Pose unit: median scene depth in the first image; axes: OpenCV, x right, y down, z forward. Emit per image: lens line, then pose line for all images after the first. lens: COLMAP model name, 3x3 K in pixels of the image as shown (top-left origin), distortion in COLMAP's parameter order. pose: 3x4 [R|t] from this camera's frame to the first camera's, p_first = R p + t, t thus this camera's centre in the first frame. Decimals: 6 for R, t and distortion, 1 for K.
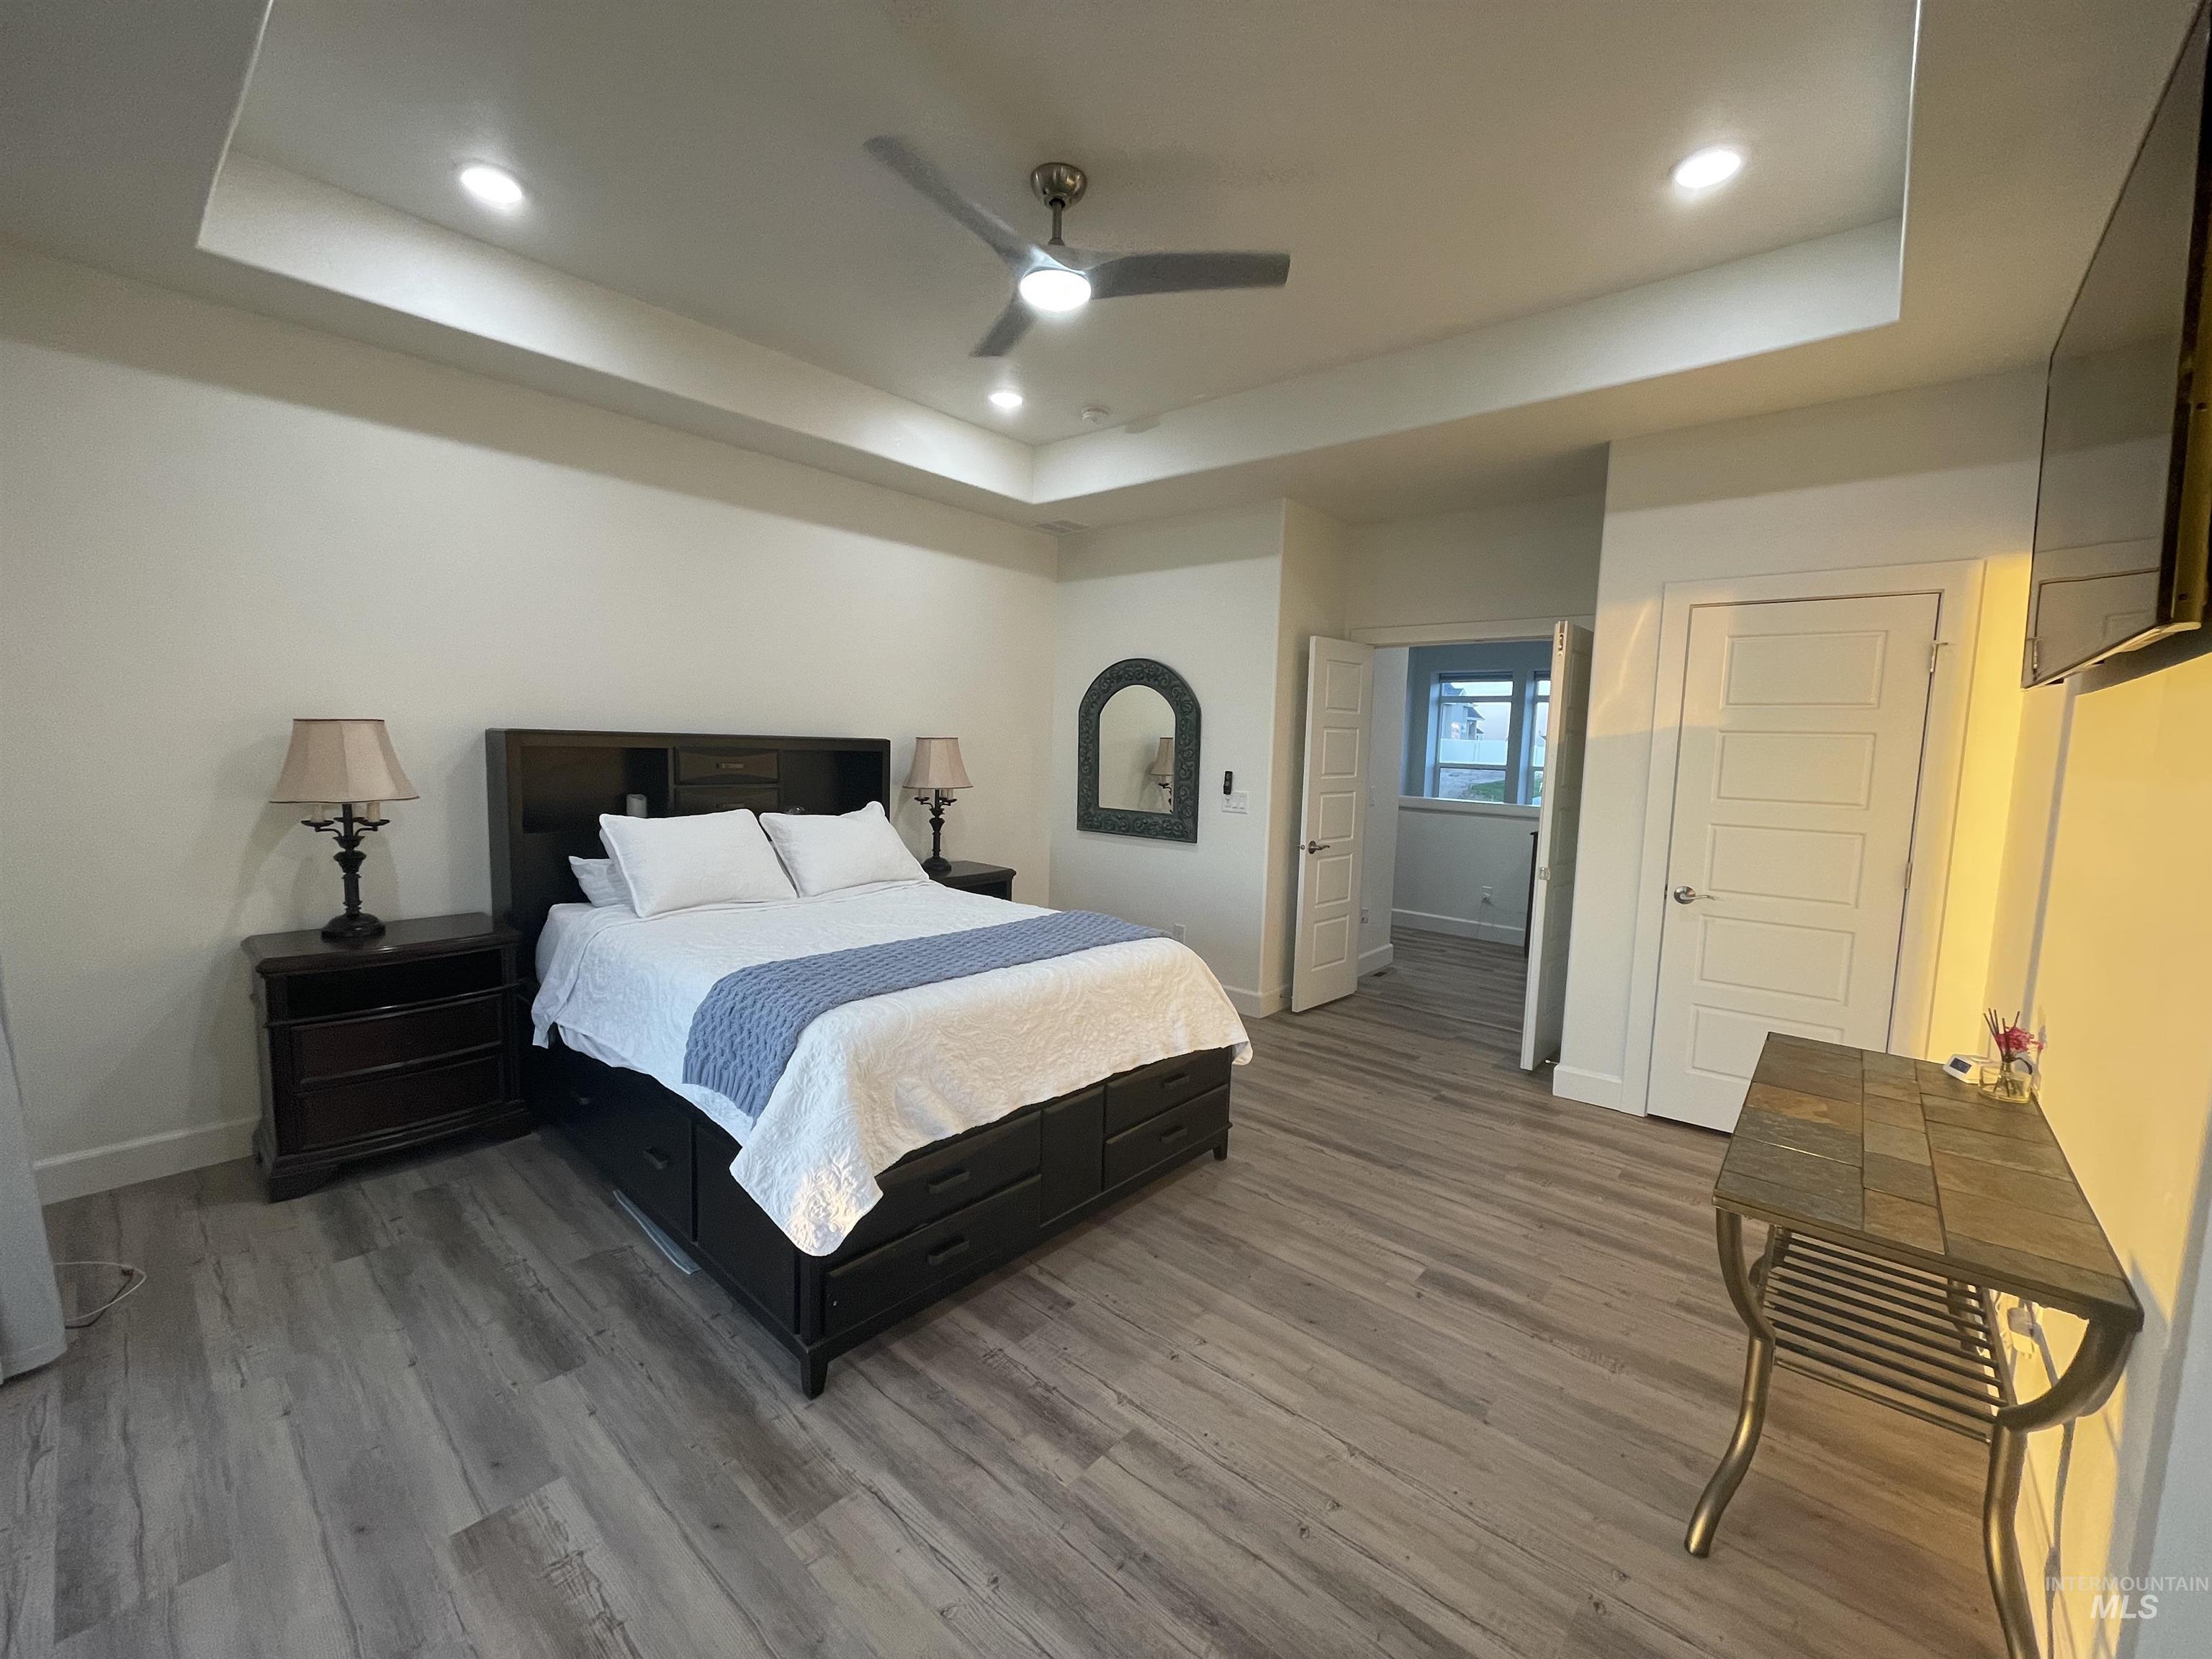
lens RADIAL K [[882.6, 0, 1111.5], [0, 882.6, 845.5], [0, 0, 1]] dist [-0.010456, 0.000007]
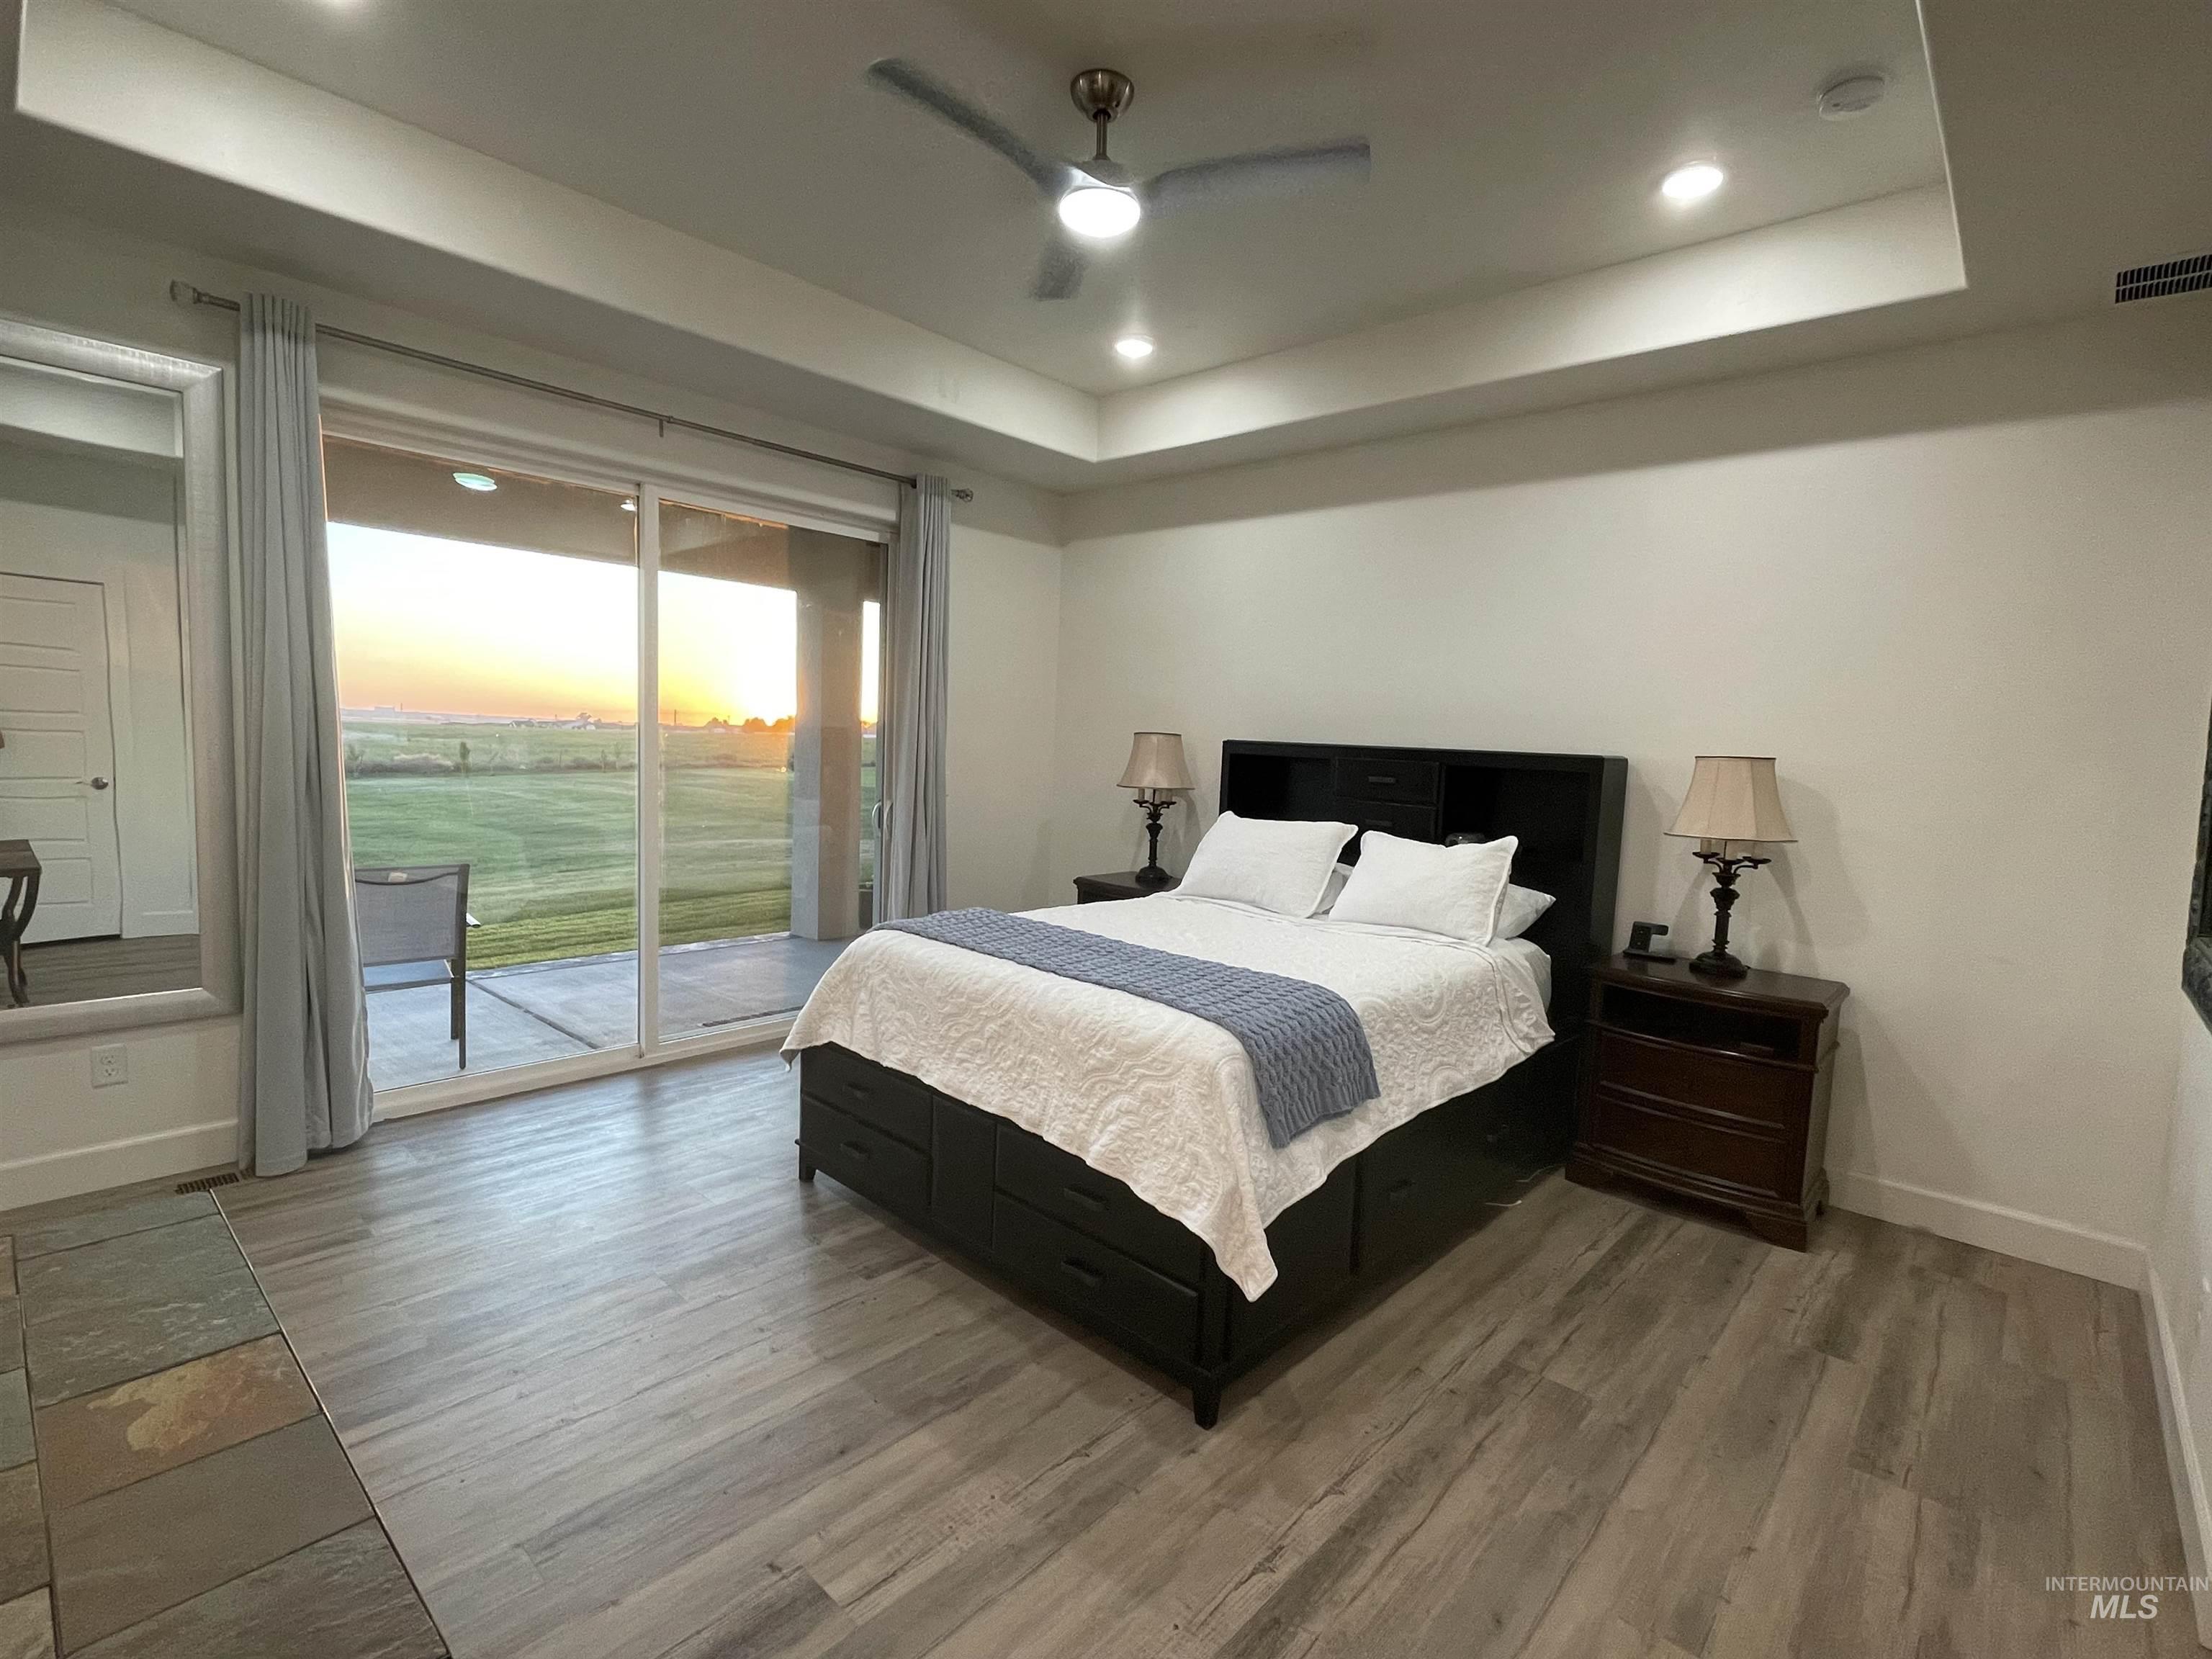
lens RADIAL K [[1032.1, 0, 1106.8], [0, 1032.1, 838.0], [0, 0, 1]] dist [0.011363, -0.000532]
pose [[-0.033049, 0.069907, -0.997006, 0.893867], [-0.150501, 0.985828, 0.074112, -0.089629], [0.988057, 0.152500, -0.022060, 0.990244]]
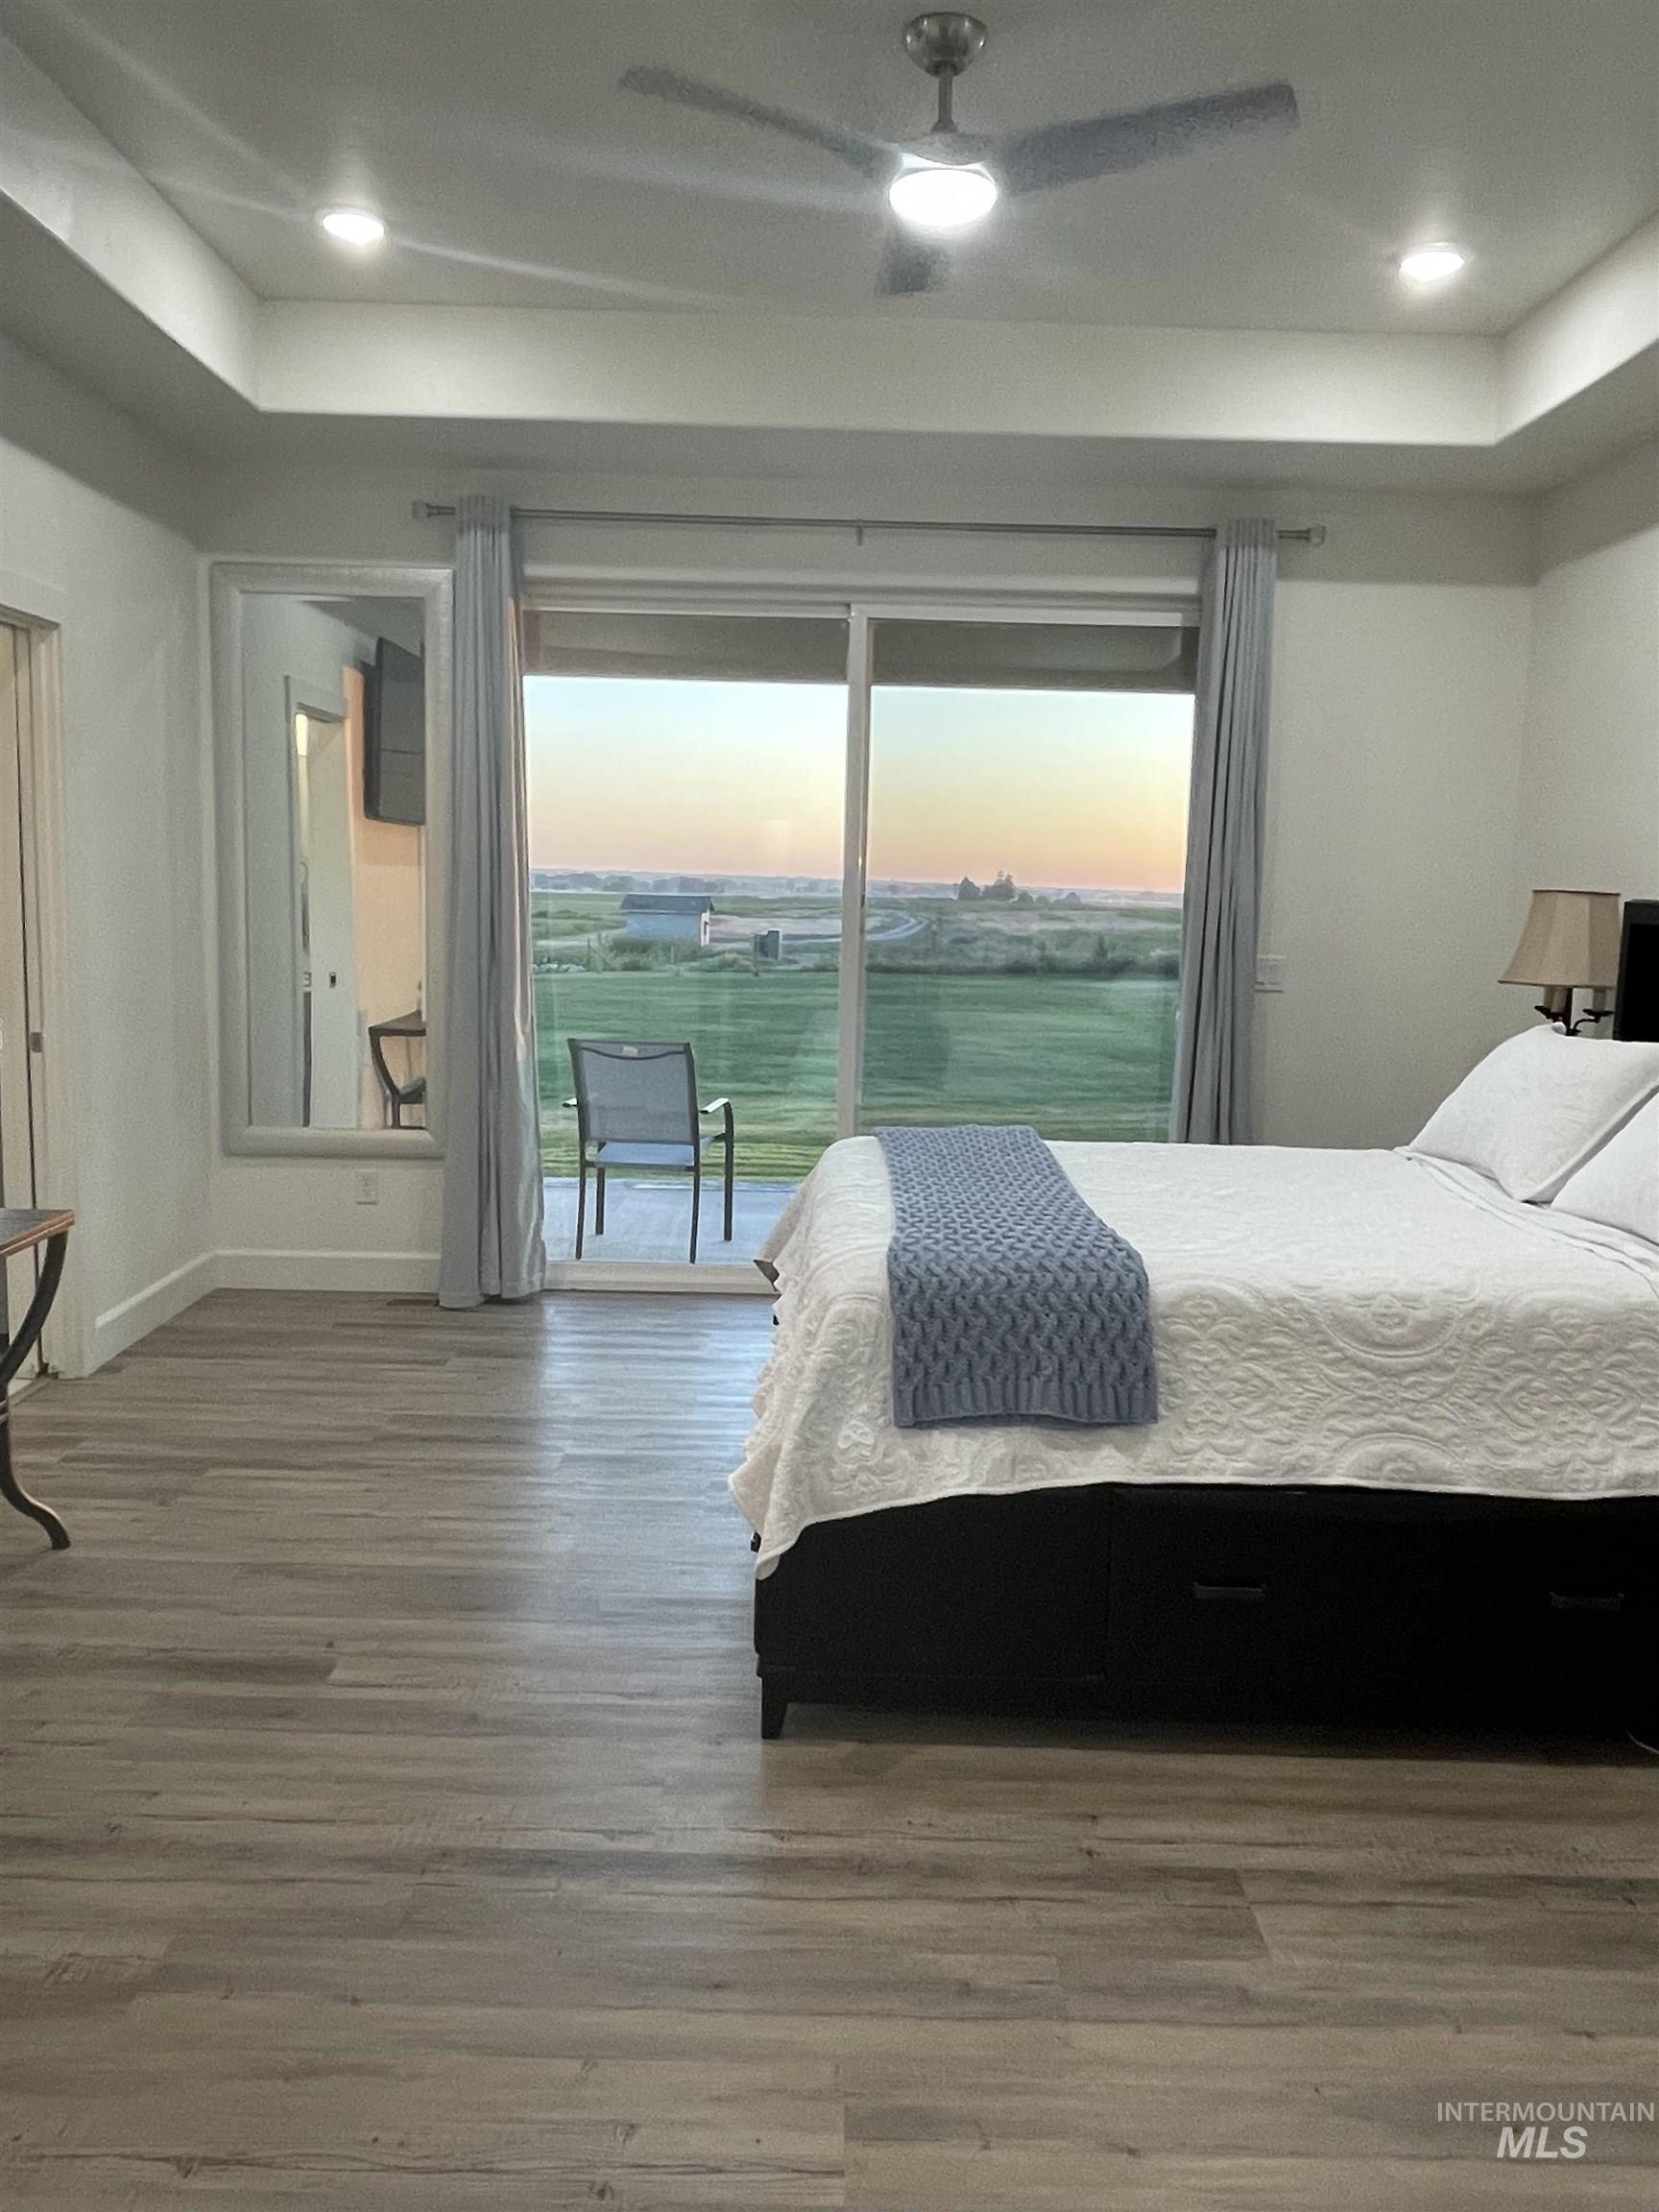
lens RADIAL K [[1649.7, 0, 829.5], [0, 1649.7, 1106.0], [0, 0, 1]] dist [-0.000360, -0.003796]
pose [[-0.755318, 0.041418, -0.654048, 0.750598], [-0.118252, 0.973007, 0.198177, -0.179408], [0.644602, 0.227029, -0.730032, 1.784215]]
